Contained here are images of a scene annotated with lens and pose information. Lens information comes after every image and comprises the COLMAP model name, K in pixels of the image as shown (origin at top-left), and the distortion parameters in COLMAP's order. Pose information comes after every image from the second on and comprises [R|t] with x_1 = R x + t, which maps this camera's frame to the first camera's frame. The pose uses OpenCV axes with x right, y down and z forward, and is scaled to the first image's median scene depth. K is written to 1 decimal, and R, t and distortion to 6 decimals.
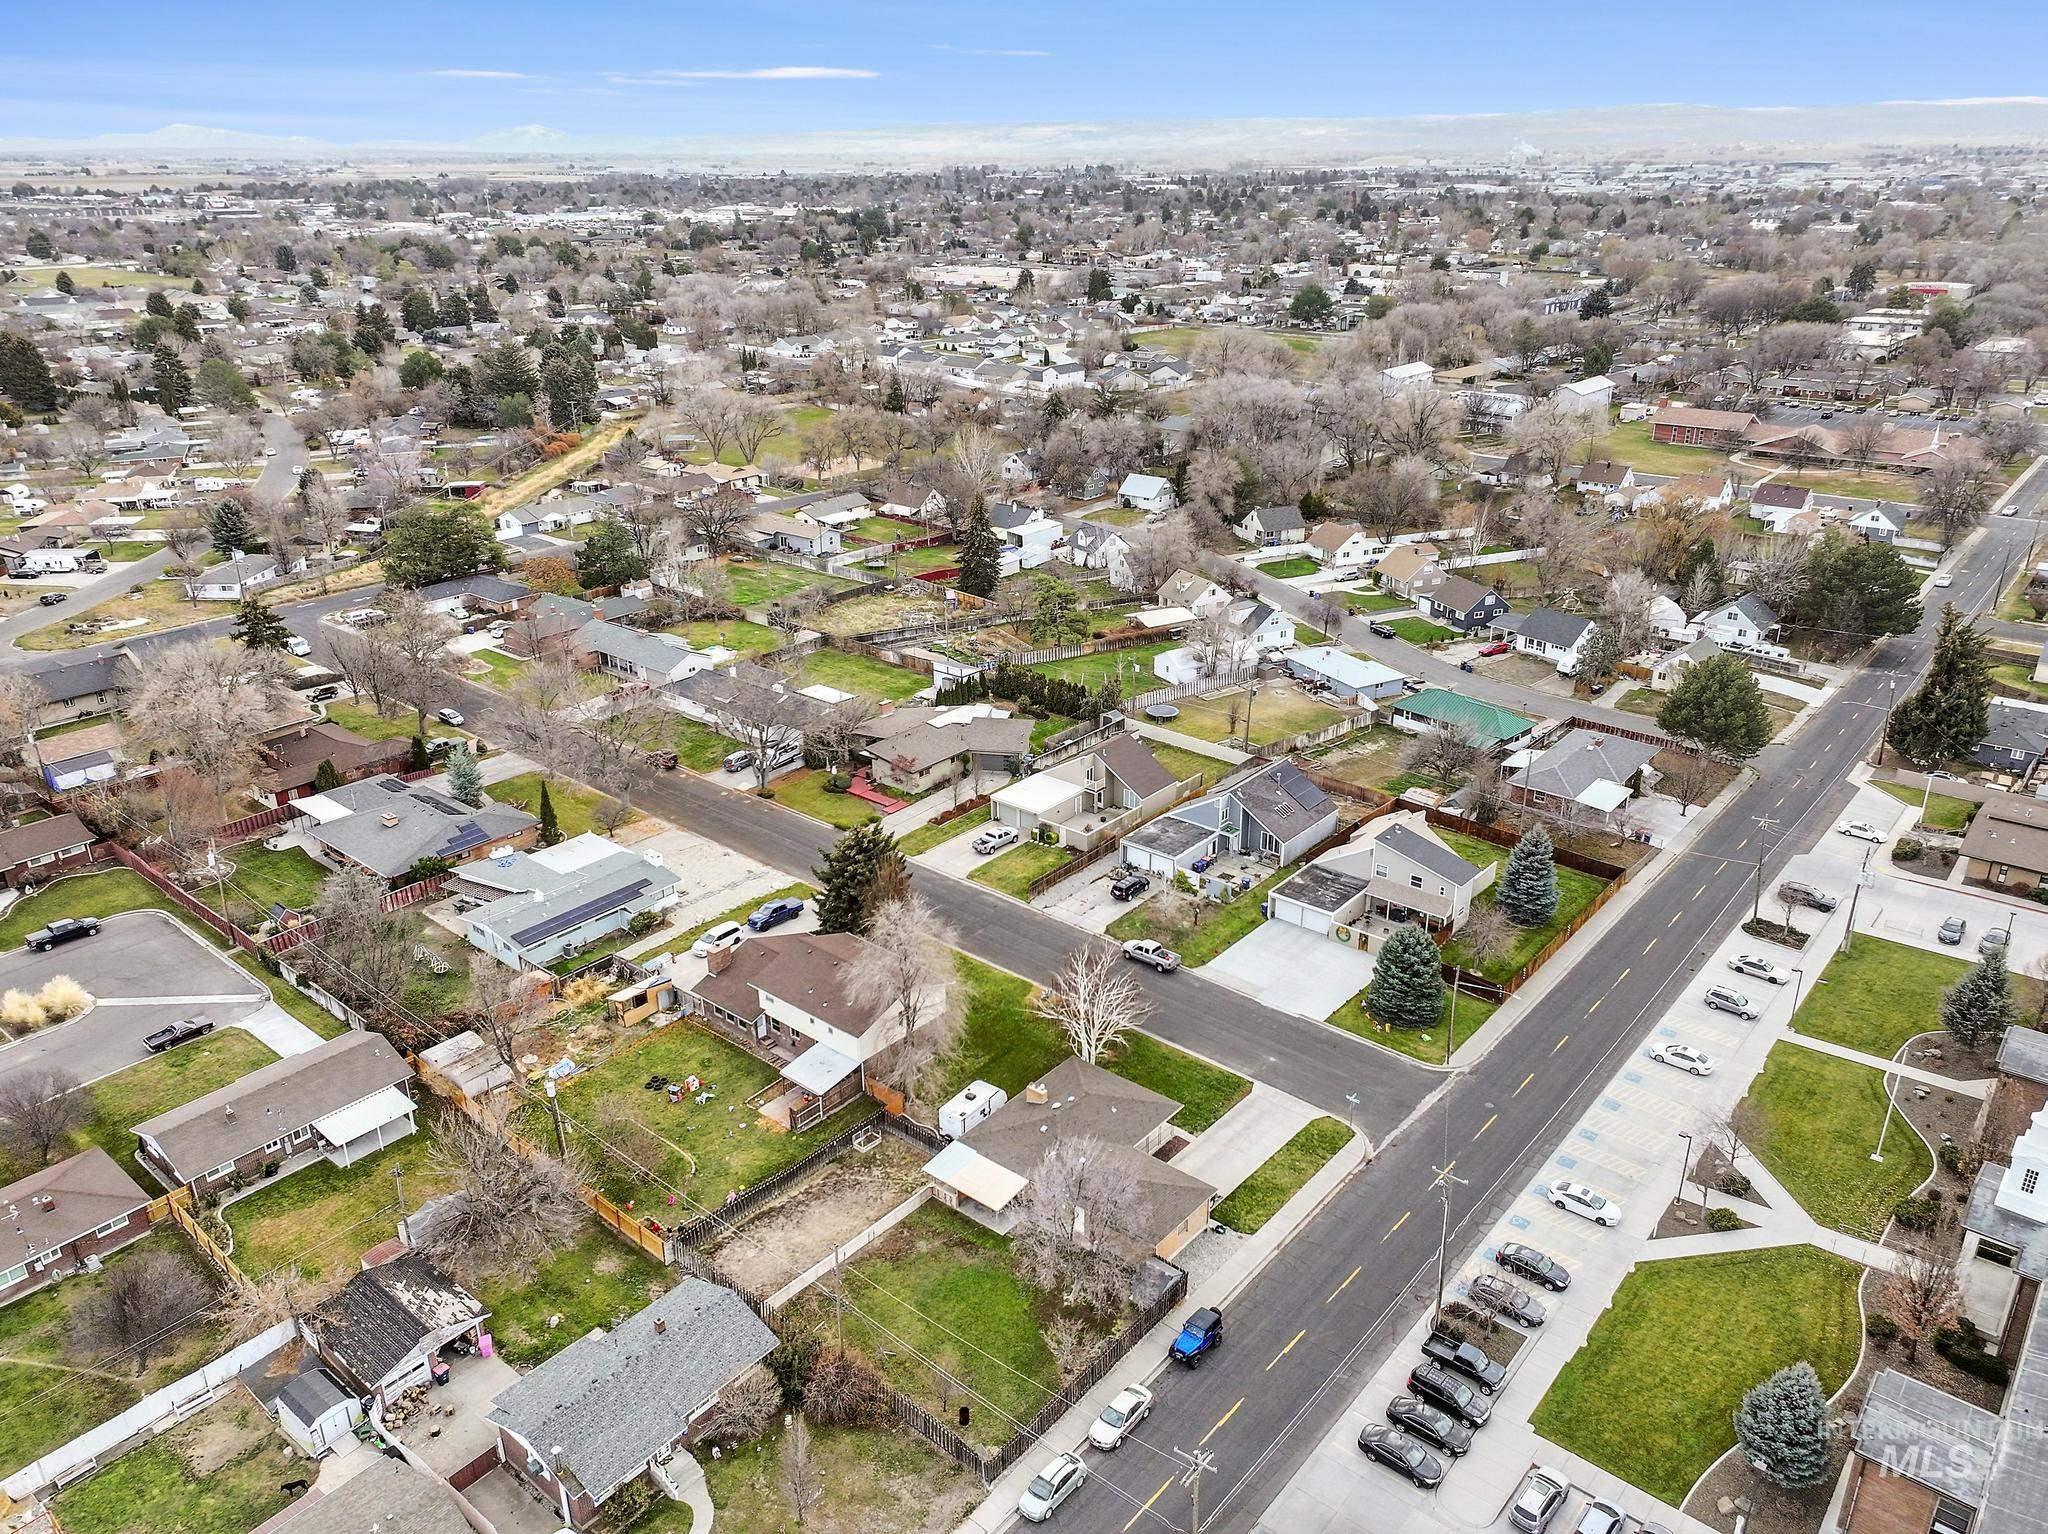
lens RADIAL K [[1465.8, 0, 1033.1], [0, 1465.8, 769.1], [0, 0, 1]] dist [0.004856, 0.008391]
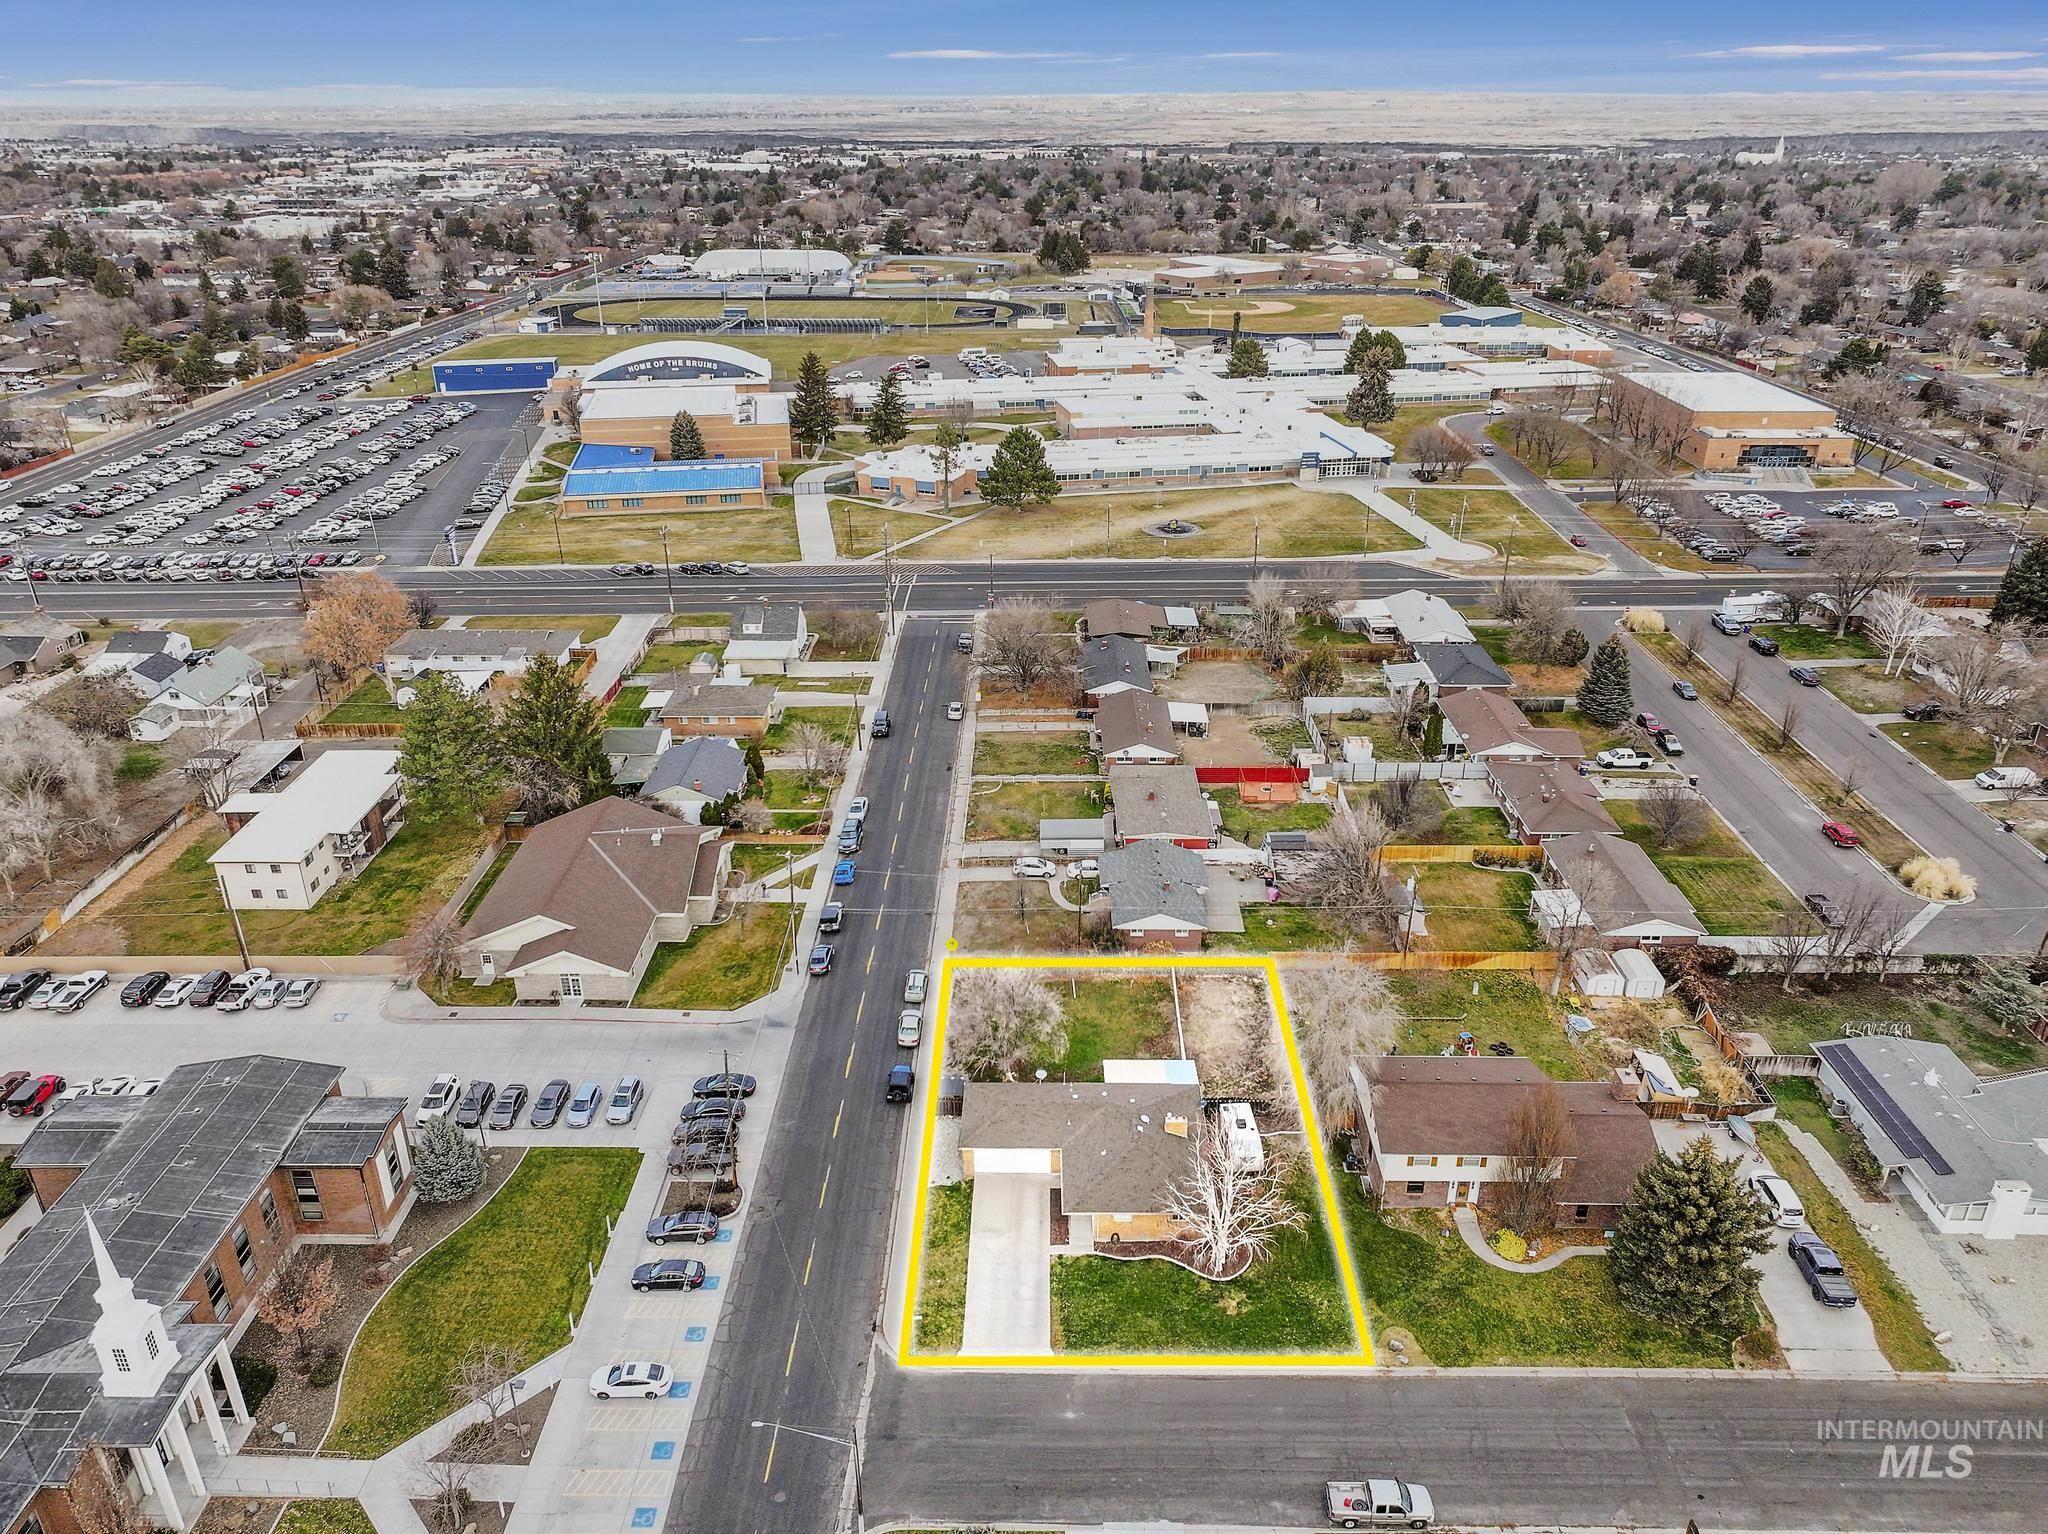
lens RADIAL K [[1434.6, 0, 1032.5], [0, 1434.6, 764.5], [0, 0, 1]] dist [0.009605, 0.003503]
pose [[-0.775160, 0.273327, -0.569578, 0.347743], [-0.236382, 0.710599, 0.662701, -0.347805], [0.585876, 0.648337, -0.486219, 0.795346]]
